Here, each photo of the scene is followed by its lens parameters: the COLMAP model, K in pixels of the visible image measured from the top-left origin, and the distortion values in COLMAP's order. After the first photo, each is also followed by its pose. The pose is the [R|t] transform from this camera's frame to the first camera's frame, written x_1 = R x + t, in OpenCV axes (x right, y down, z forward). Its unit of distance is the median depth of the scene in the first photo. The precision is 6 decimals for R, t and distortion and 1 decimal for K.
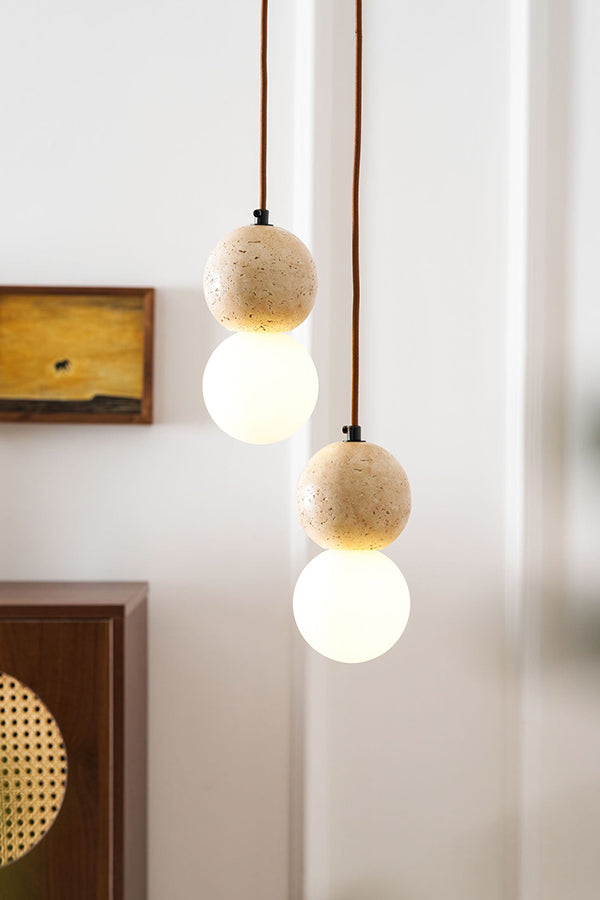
lens RADIAL K [[2862.1, 0, 300.0], [0, 2862.1, 450.0], [0, 0, 1]] dist [0.064026, 0.967346]
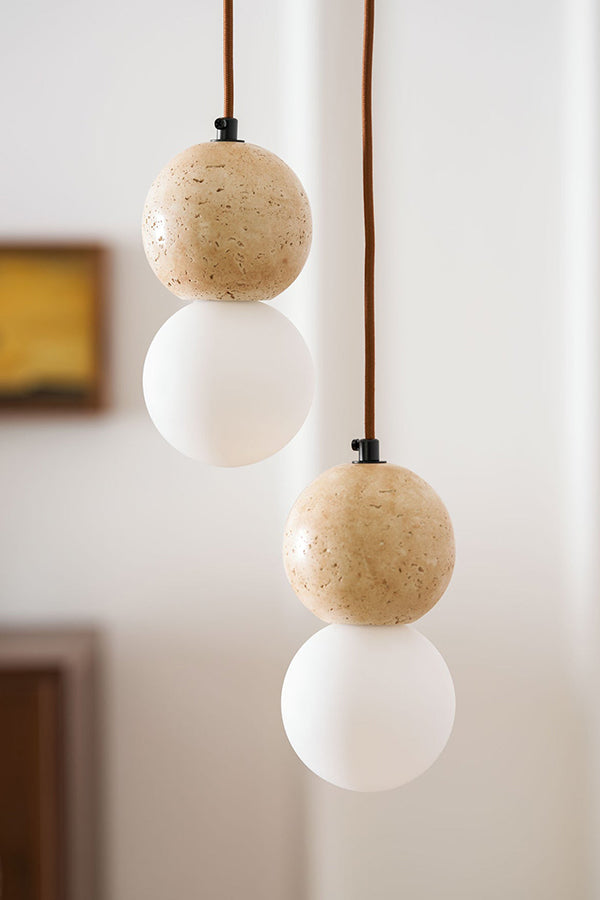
lens RADIAL K [[2862.1, 0, 300.0], [0, 2862.1, 450.0], [0, 0, 1]] dist [0.064026, 0.967346]
pose [[0.999903, -0.012675, -0.005751, 0.005550], [0.012764, 0.999796, 0.015680, -0.013900], [0.005551, -0.015752, 0.999861, 0.275353]]
